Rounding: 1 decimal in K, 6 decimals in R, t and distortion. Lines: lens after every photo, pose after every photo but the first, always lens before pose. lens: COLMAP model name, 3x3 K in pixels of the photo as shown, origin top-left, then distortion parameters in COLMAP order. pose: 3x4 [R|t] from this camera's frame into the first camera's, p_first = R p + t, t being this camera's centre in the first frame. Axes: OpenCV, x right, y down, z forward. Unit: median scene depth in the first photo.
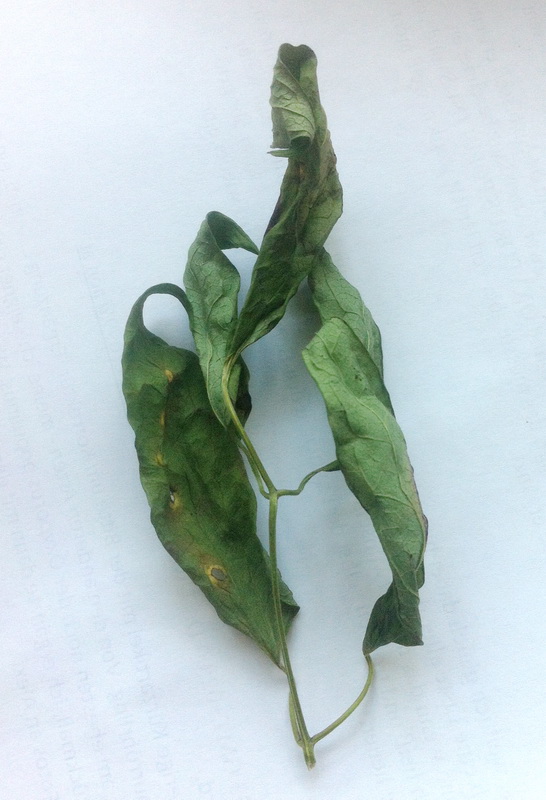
lens RADIAL K [[847.6, 0, 273.0], [0, 847.6, 400.0], [0, 0, 1]] dist [-0.069700, -0.001707]
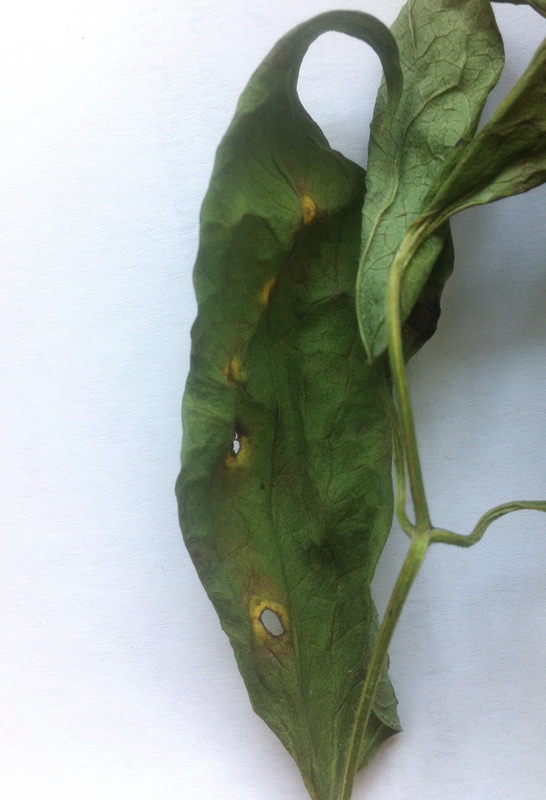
lens RADIAL K [[847.6, 0, 273.0], [0, 847.6, 400.0], [0, 0, 1]] dist [-0.069700, -0.001707]
pose [[0.934176, 0.316016, -0.165676, -0.021149], [-0.270496, 0.930028, 0.248756, -0.047990], [0.232694, -0.187568, 0.954291, 0.519229]]
